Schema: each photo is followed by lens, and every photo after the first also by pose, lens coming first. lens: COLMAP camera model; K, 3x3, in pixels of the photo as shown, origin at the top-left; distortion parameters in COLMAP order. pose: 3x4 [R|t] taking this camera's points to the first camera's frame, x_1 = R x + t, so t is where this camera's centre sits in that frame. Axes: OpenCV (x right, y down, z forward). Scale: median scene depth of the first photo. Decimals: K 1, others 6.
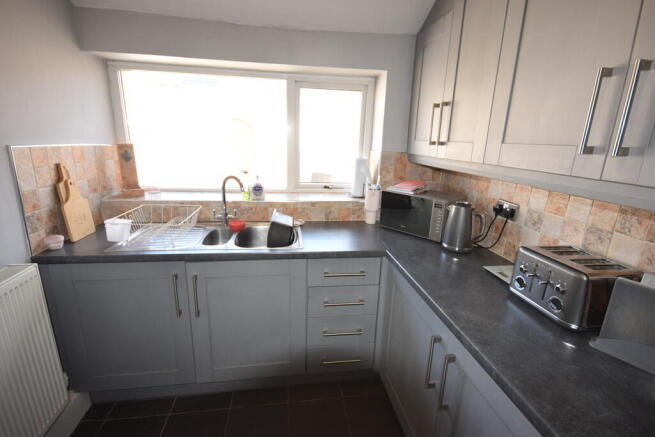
lens RADIAL K [[308.6, 0, 331.1], [0, 308.6, 218.8], [0, 0, 1]] dist [0.030866, 0.000110]
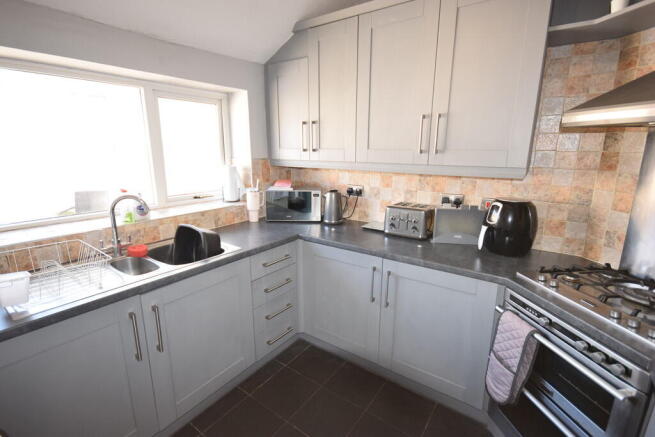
lens RADIAL K [[308.6, 0, 331.1], [0, 308.6, 218.8], [0, 0, 1]] dist [0.030866, 0.000110]
pose [[0.698496, -0.194094, 0.688790, -0.567604], [0.203569, 0.976642, 0.068771, -0.019511], [-0.686049, 0.092180, 0.721692, -0.028625]]
